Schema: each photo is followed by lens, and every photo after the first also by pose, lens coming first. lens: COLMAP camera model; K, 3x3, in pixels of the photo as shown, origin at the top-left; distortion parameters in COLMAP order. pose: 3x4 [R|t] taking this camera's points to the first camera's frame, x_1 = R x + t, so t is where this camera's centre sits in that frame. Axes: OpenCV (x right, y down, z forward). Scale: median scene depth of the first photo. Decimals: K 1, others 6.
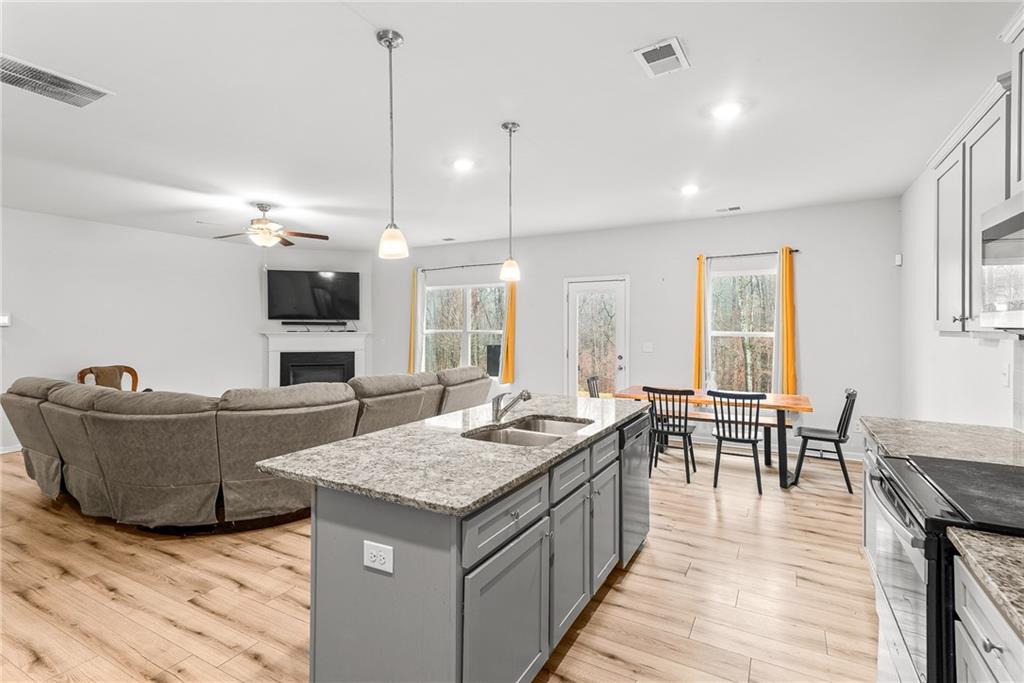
lens RADIAL K [[490.6, 0, 511.3], [0, 490.6, 323.2], [0, 0, 1]] dist [0.001513, 0.000199]
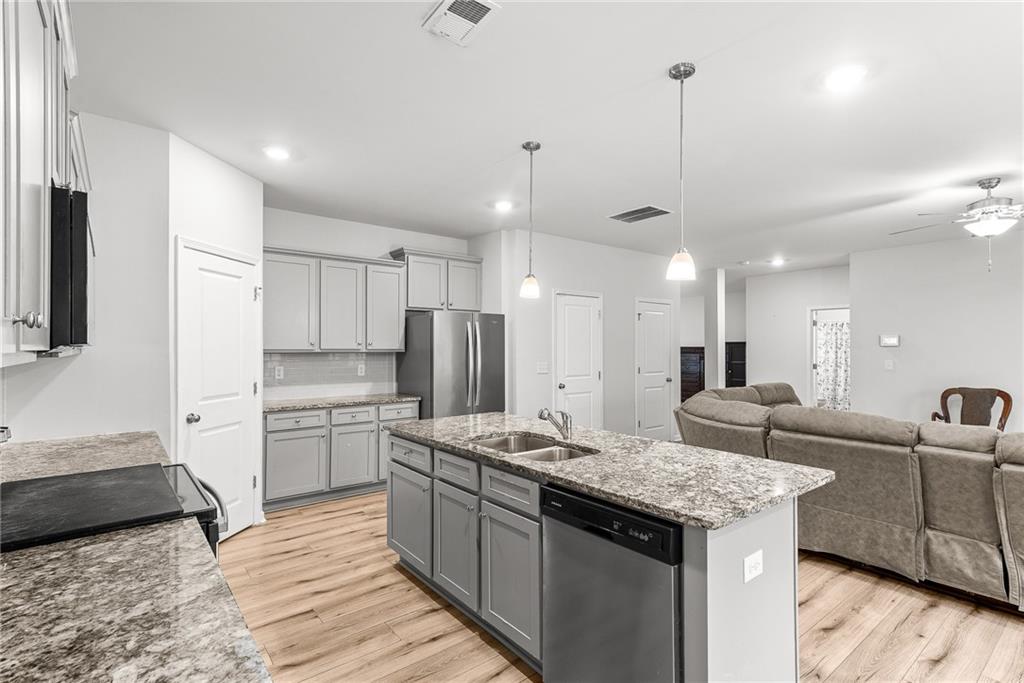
lens RADIAL K [[500.4, 0, 512.0], [0, 500.4, 341.5], [0, 0, 1]] dist [0.000906, 0.000231]
pose [[-0.389646, -0.013170, -0.920870, 0.730643], [0.010395, 0.999771, -0.018697, 0.013659], [0.920906, -0.016858, -0.389420, 0.988148]]
